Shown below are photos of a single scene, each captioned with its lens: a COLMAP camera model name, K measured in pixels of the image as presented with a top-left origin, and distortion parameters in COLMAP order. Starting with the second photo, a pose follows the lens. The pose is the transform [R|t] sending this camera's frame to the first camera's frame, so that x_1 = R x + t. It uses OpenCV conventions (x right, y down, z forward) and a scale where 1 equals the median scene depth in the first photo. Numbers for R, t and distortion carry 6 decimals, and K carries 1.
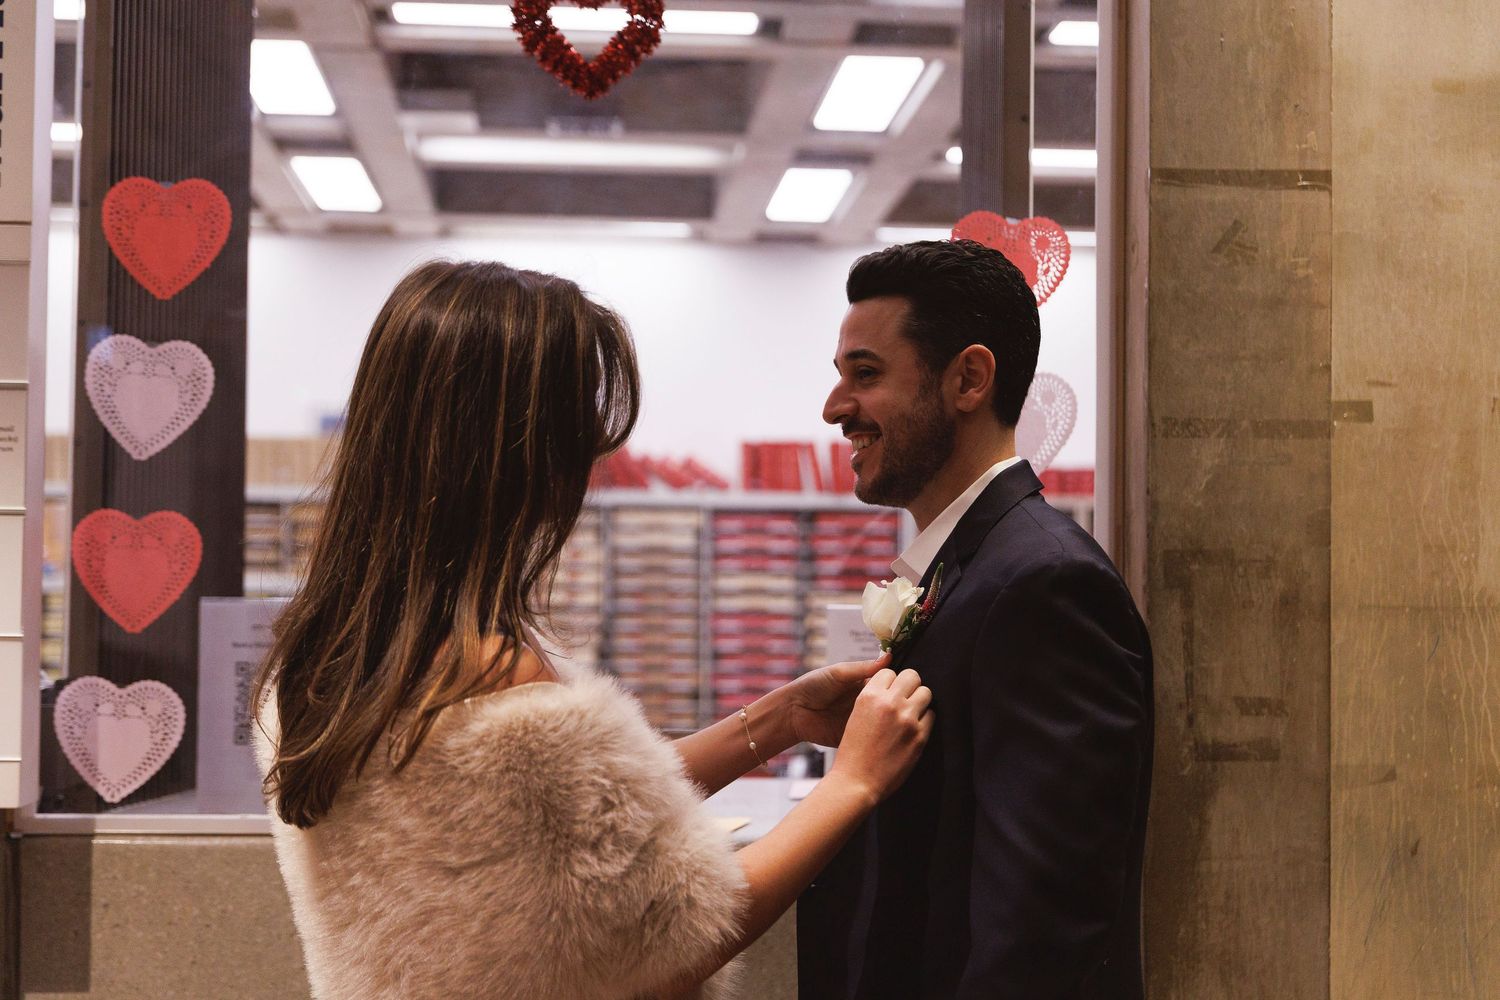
lens RADIAL K [[2450.9, 0, 750.0], [0, 2450.9, 500.0], [0, 0, 1]] dist [0.000183, 0.000079]
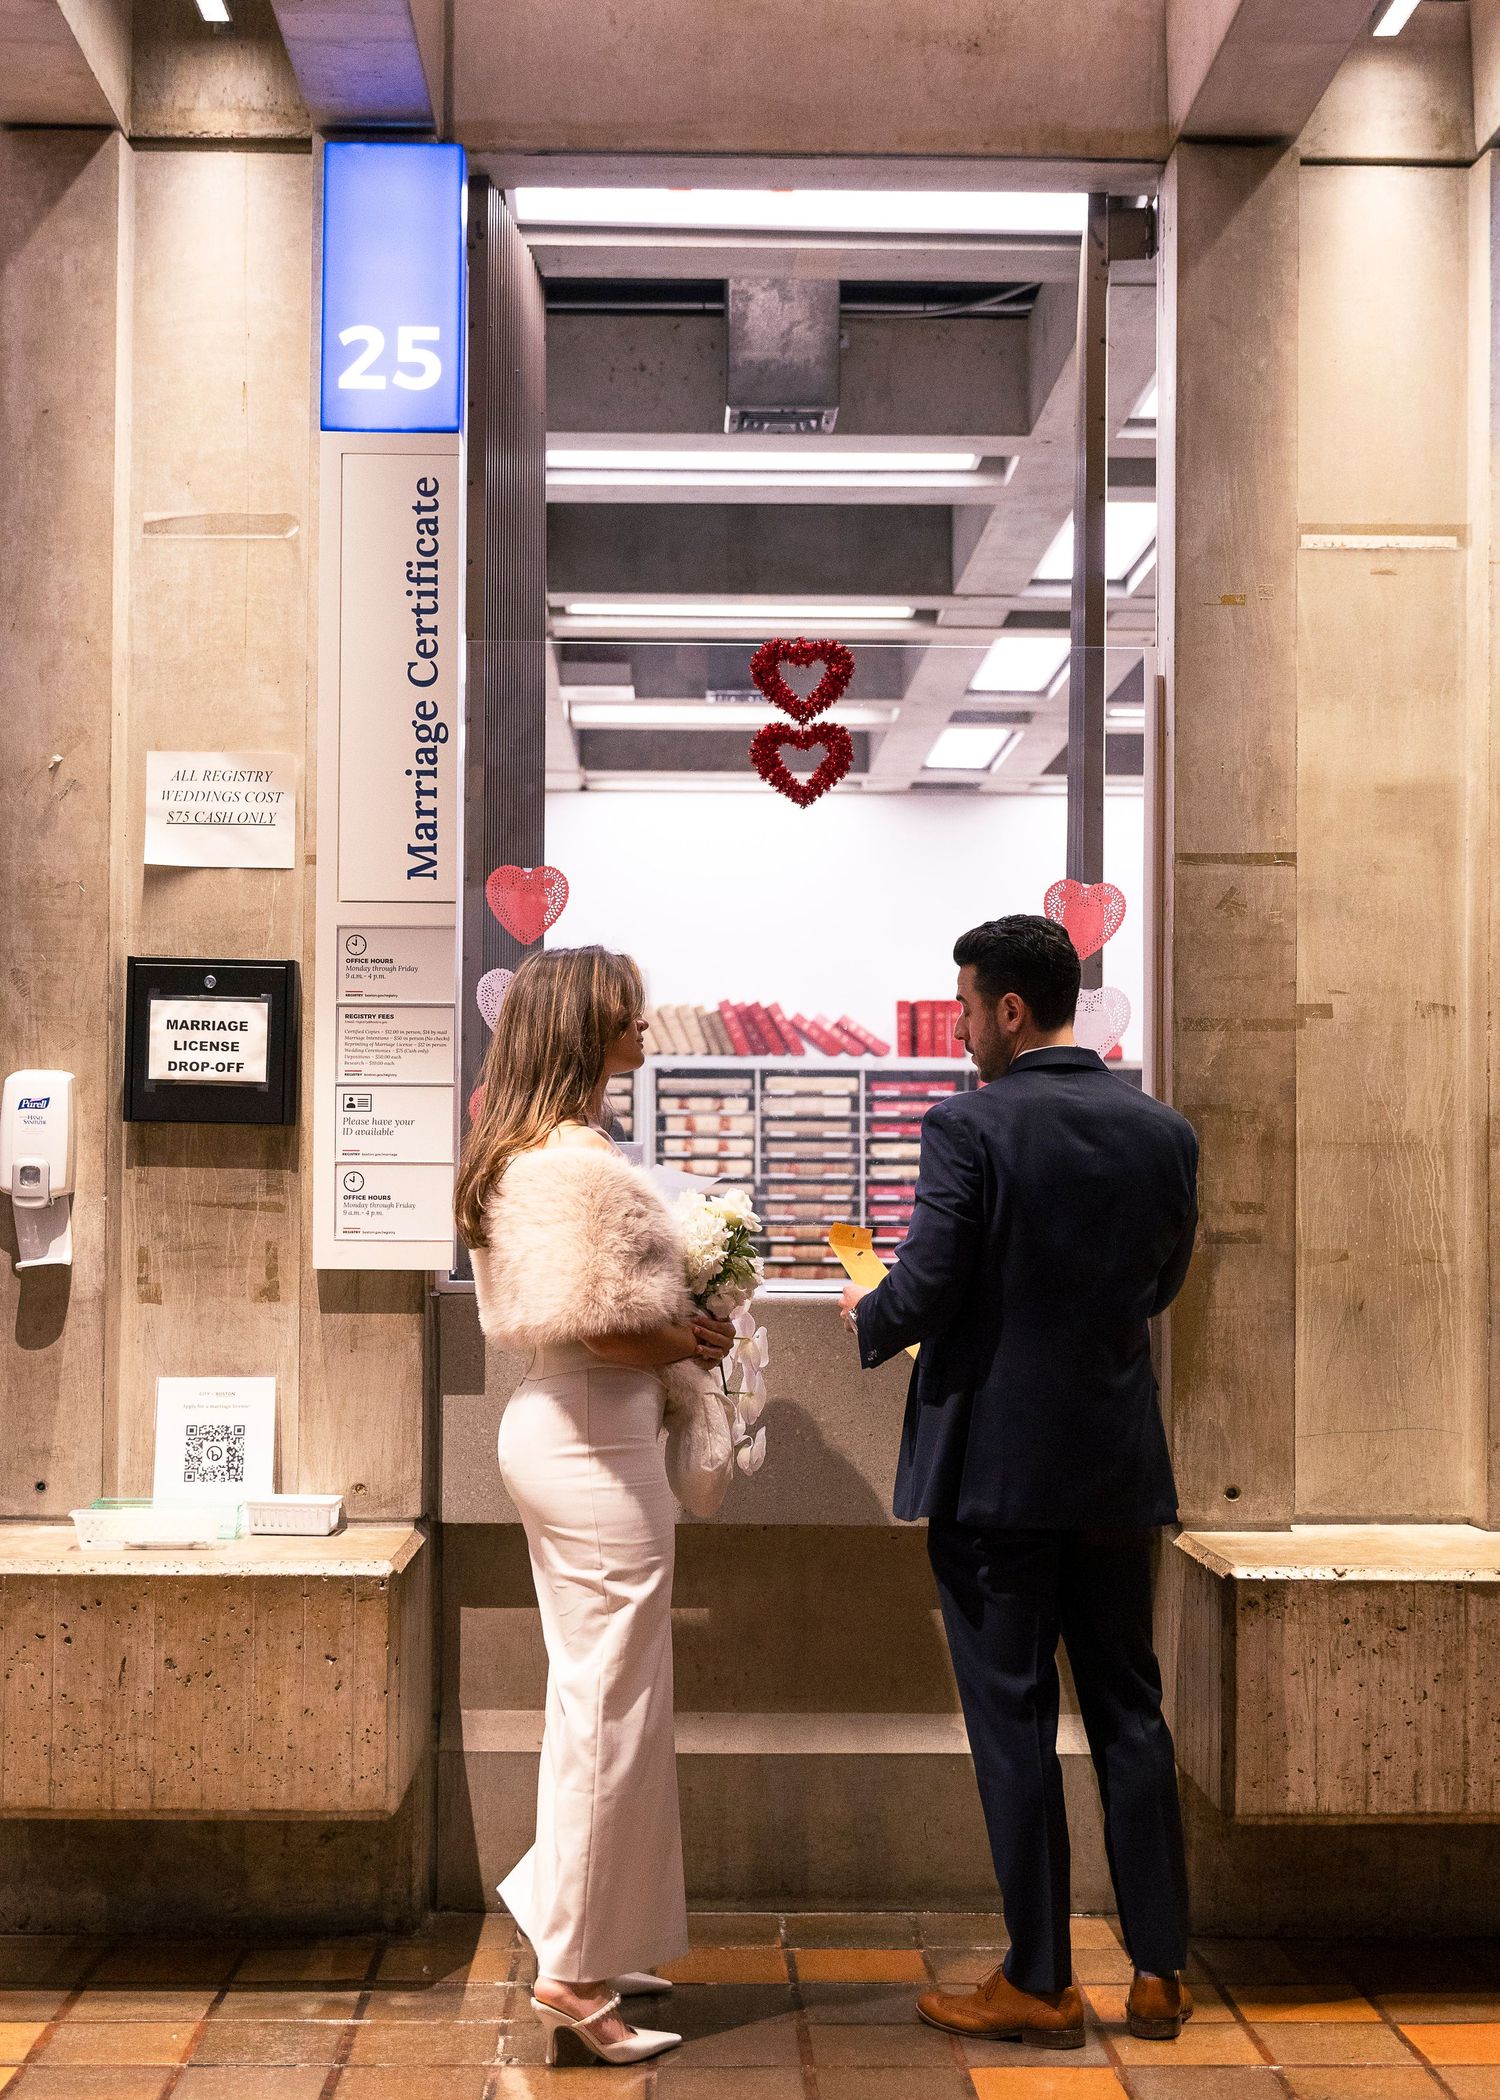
lens RADIAL K [[3550.5, 0, 750.0], [0, 3550.5, 1050.0], [0, 0, 1]] dist [-0.005509, -0.027135]
pose [[0.999040, -0.005779, -0.043417, -0.004176], [0.005719, 0.999983, -0.001490, -0.011870], [0.043425, 0.001240, 0.999056, -1.194498]]
